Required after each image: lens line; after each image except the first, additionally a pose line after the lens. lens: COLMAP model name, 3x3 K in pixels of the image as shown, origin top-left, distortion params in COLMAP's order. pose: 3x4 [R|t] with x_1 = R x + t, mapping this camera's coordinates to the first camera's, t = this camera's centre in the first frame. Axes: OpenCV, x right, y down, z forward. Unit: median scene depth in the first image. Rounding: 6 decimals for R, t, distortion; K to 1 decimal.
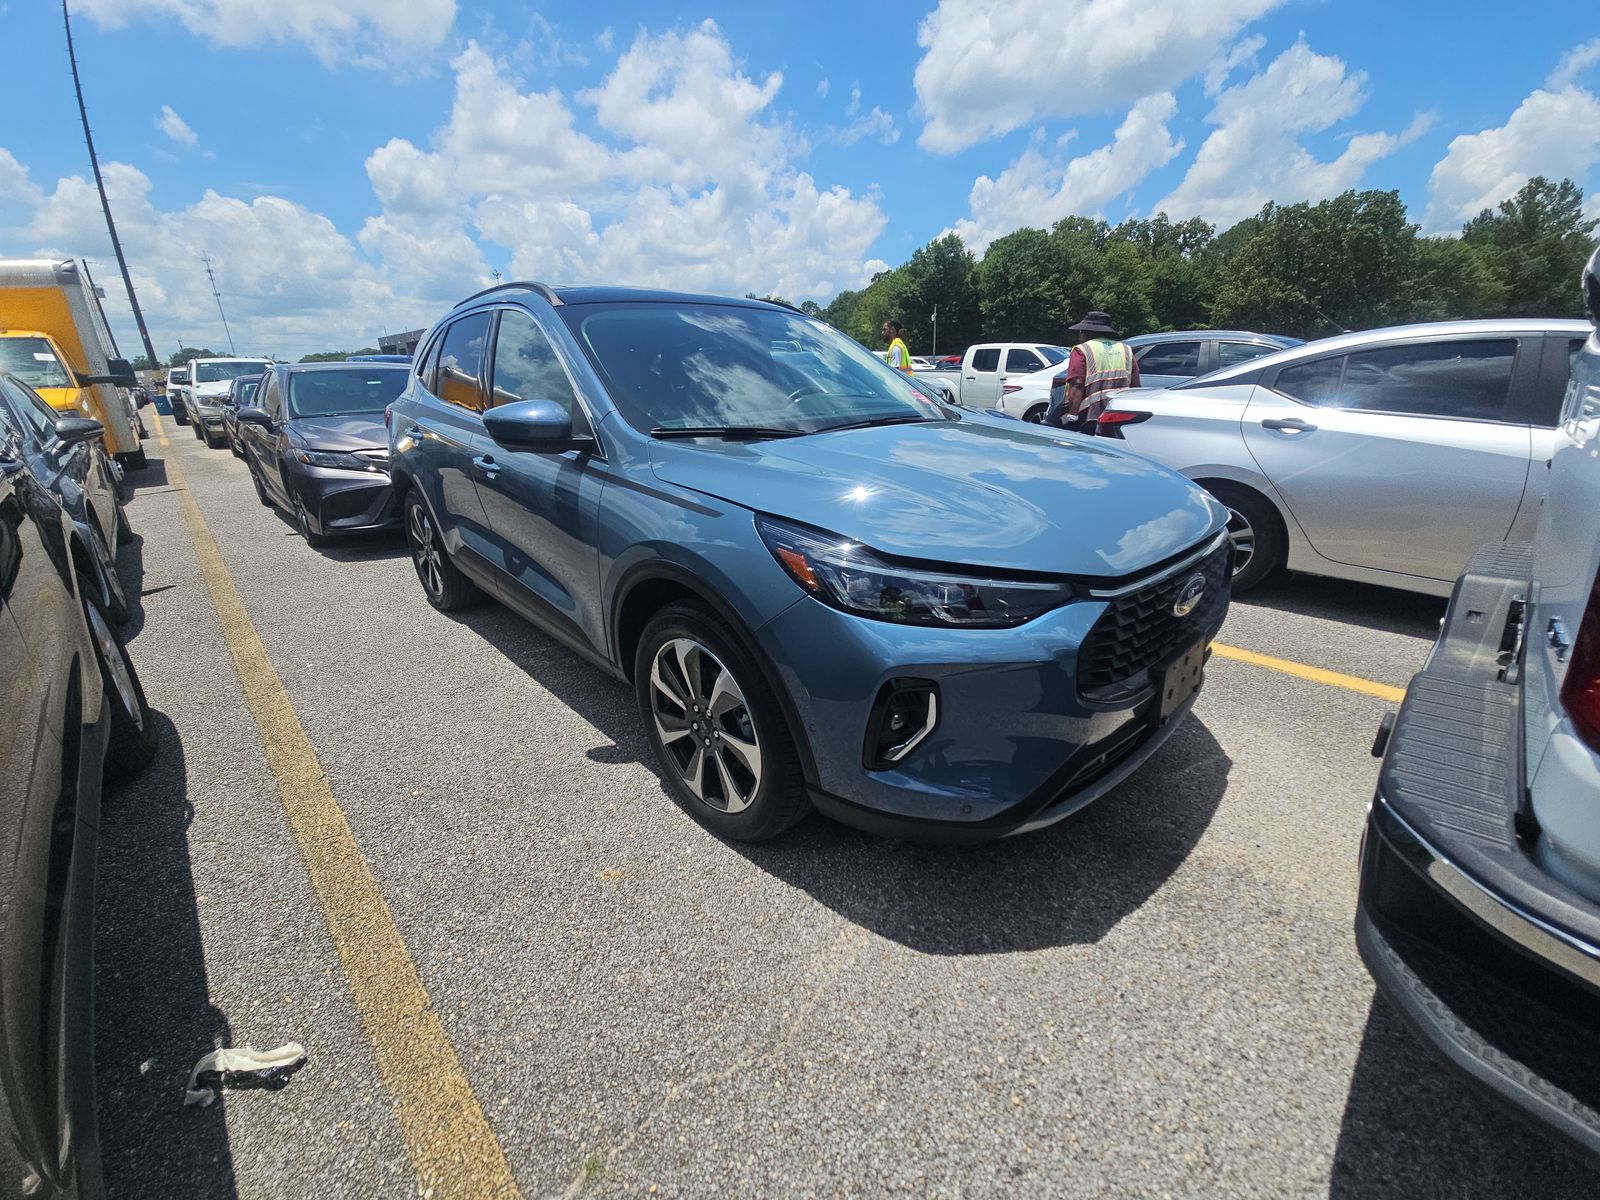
lens RADIAL K [[645.0, 0, 799.6], [0, 645.0, 601.9], [0, 0, 1]] dist [0.010570, -0.009205]
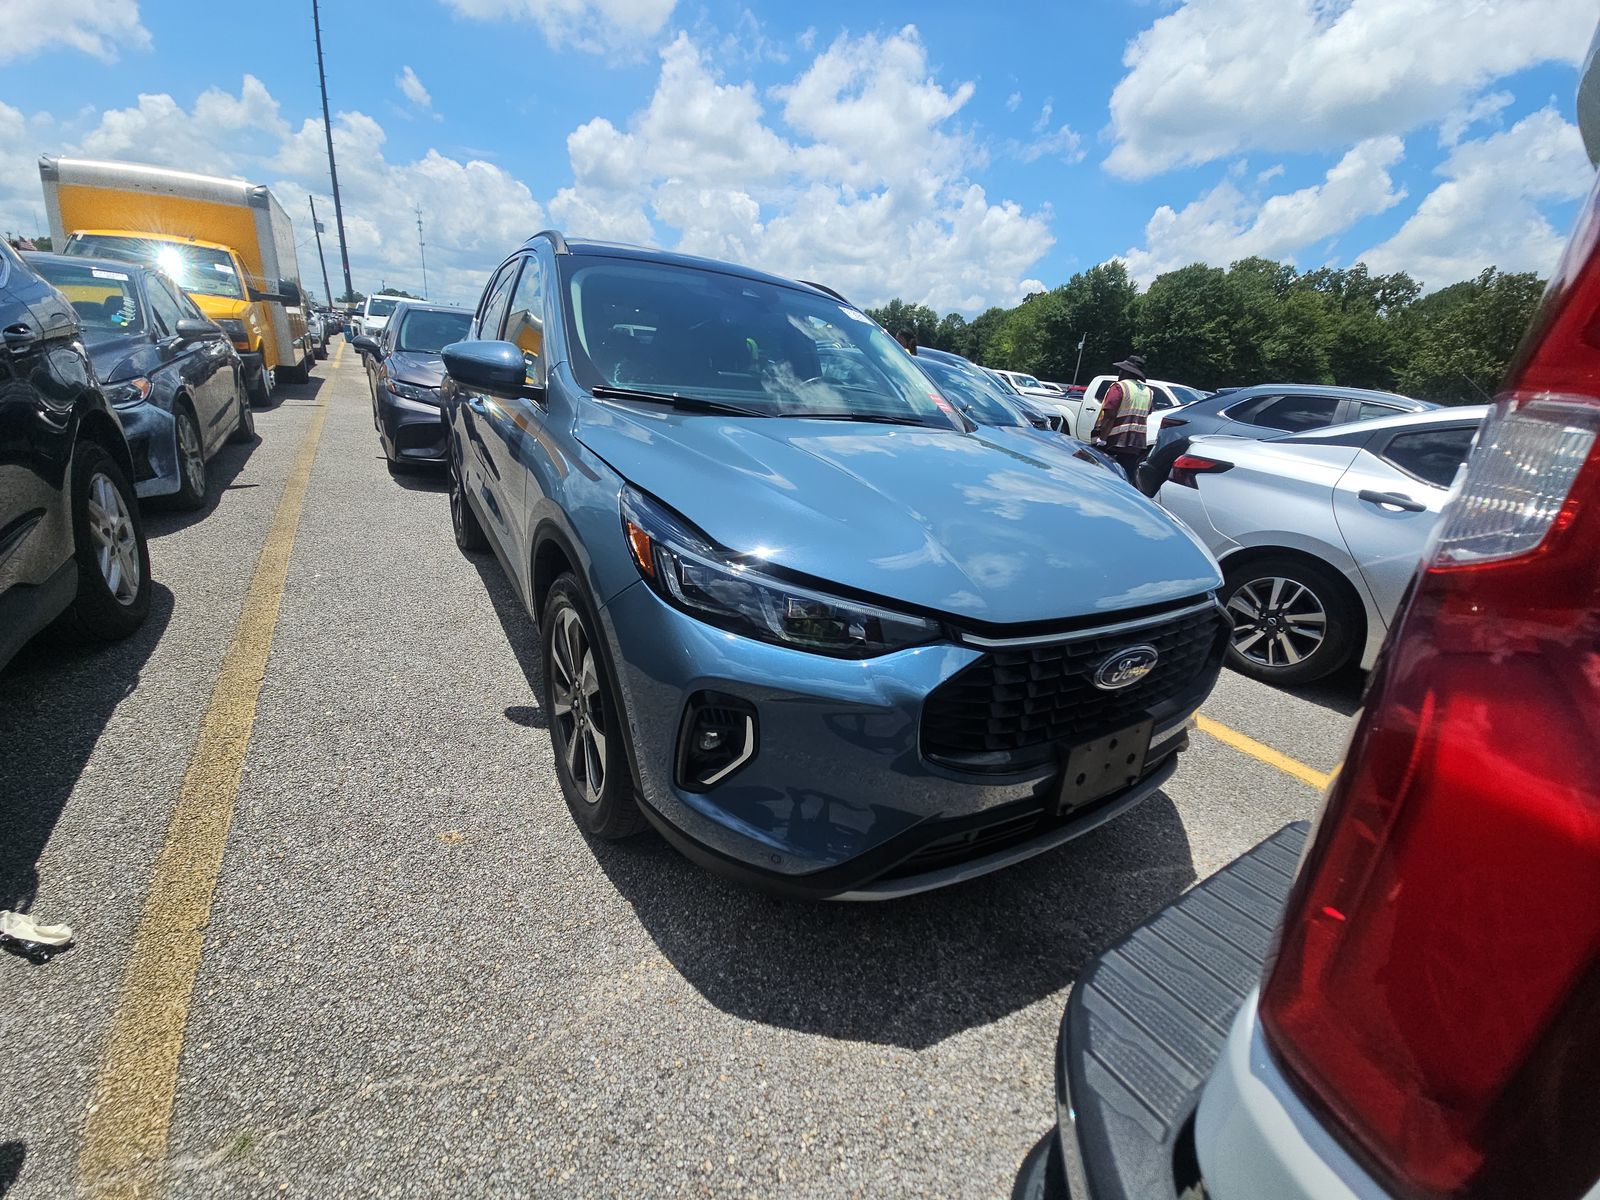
lens RADIAL K [[644.4, 0, 803.5], [0, 644.4, 601.5], [0, 0, 1]] dist [0.010556, -0.006605]
pose [[0.973866, 0.181759, -0.136190, 0.177027], [-0.182338, 0.983201, 0.008323, -0.013885], [0.135415, 0.016727, 0.990648, 0.076898]]
